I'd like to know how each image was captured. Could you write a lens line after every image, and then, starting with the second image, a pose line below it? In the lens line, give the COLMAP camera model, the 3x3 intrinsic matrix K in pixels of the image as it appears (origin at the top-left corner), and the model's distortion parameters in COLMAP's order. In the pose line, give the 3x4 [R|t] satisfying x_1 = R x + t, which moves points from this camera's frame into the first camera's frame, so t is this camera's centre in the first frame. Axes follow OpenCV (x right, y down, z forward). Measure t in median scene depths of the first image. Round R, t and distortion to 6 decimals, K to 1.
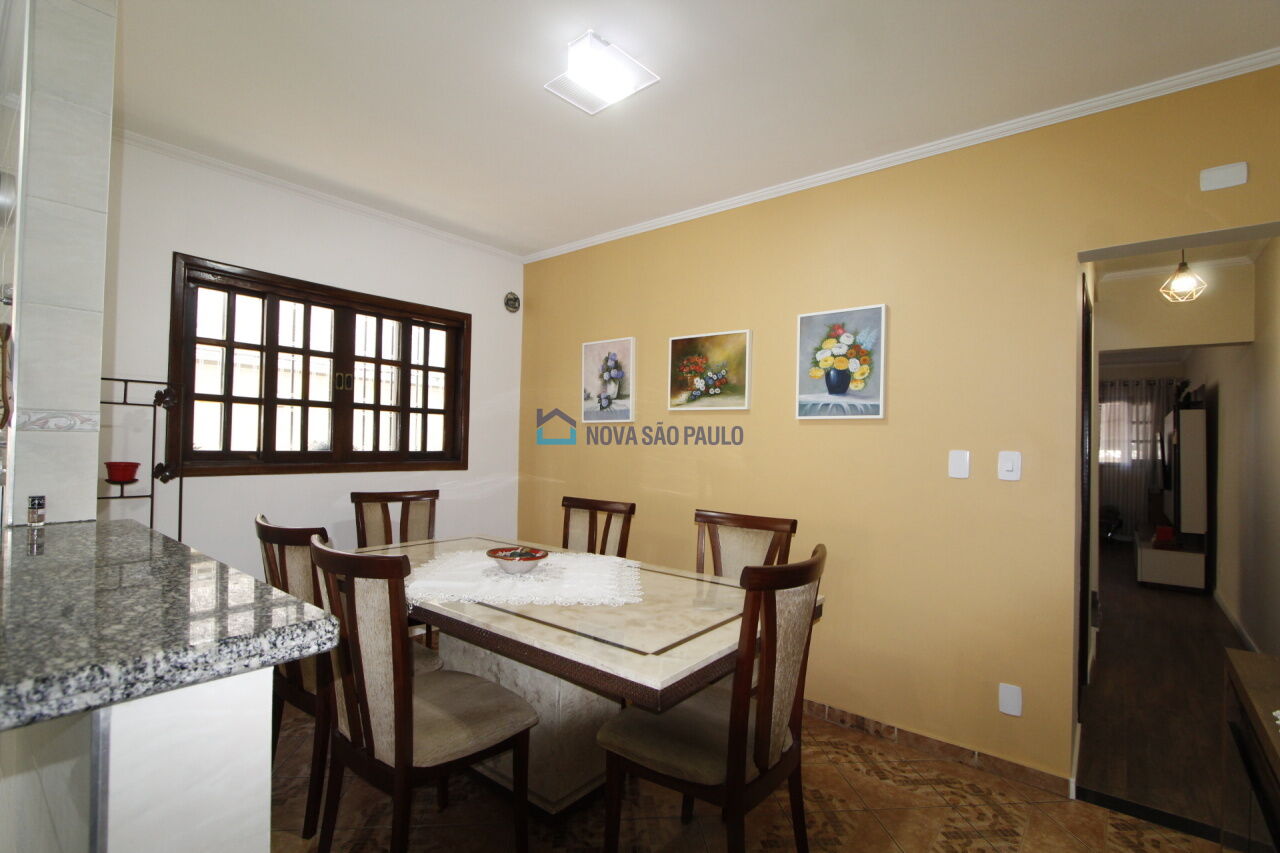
lens RADIAL K [[597.3, 0, 640.0], [0, 597.3, 426.5], [0, 0, 1]] dist [-0.001725, -0.000818]
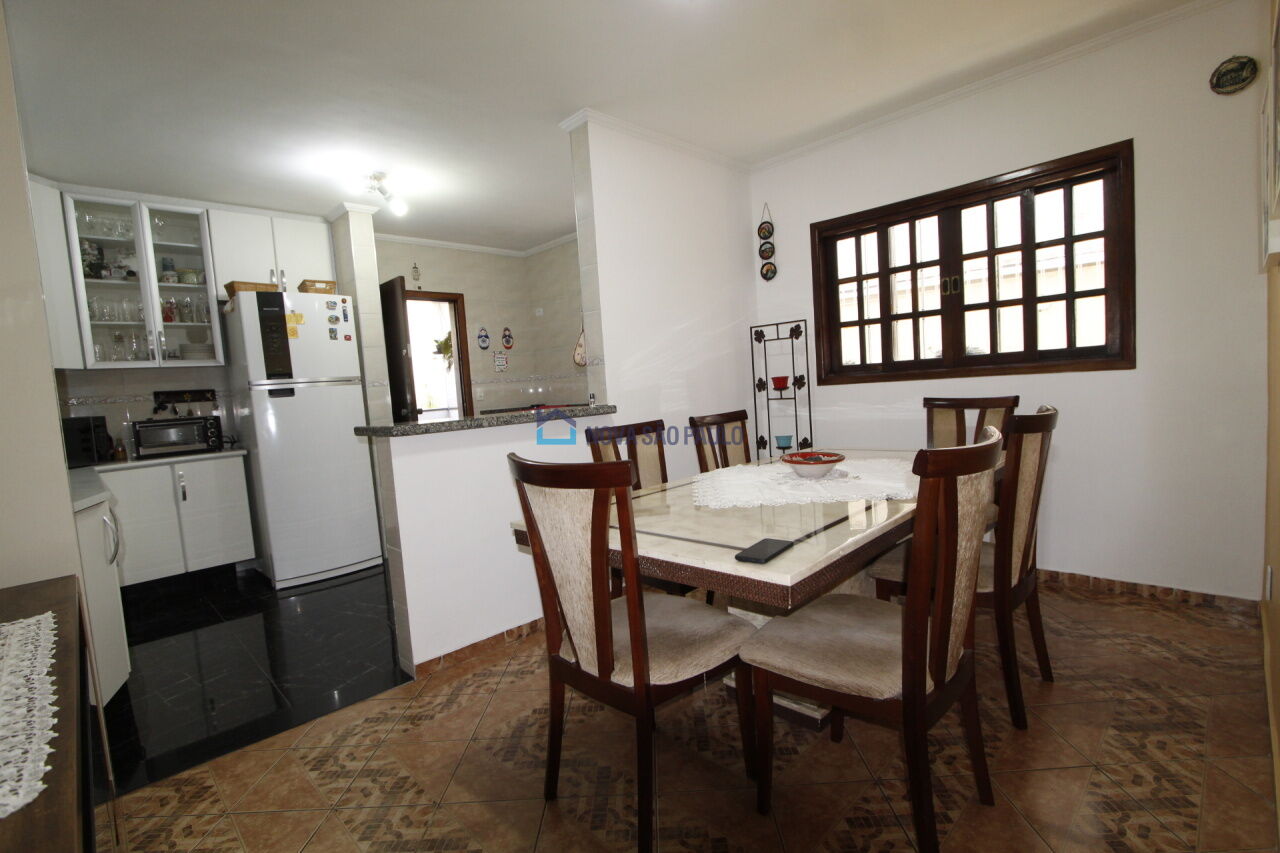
lens RADIAL K [[597.3, 0, 640.0], [0, 597.3, 426.5], [0, 0, 1]] dist [-0.001725, -0.000818]
pose [[-0.105174, 0.079850, -0.991243, 0.564401], [0.117634, 0.990772, 0.067331, 0.029044], [0.987472, -0.109522, -0.113596, 0.584703]]
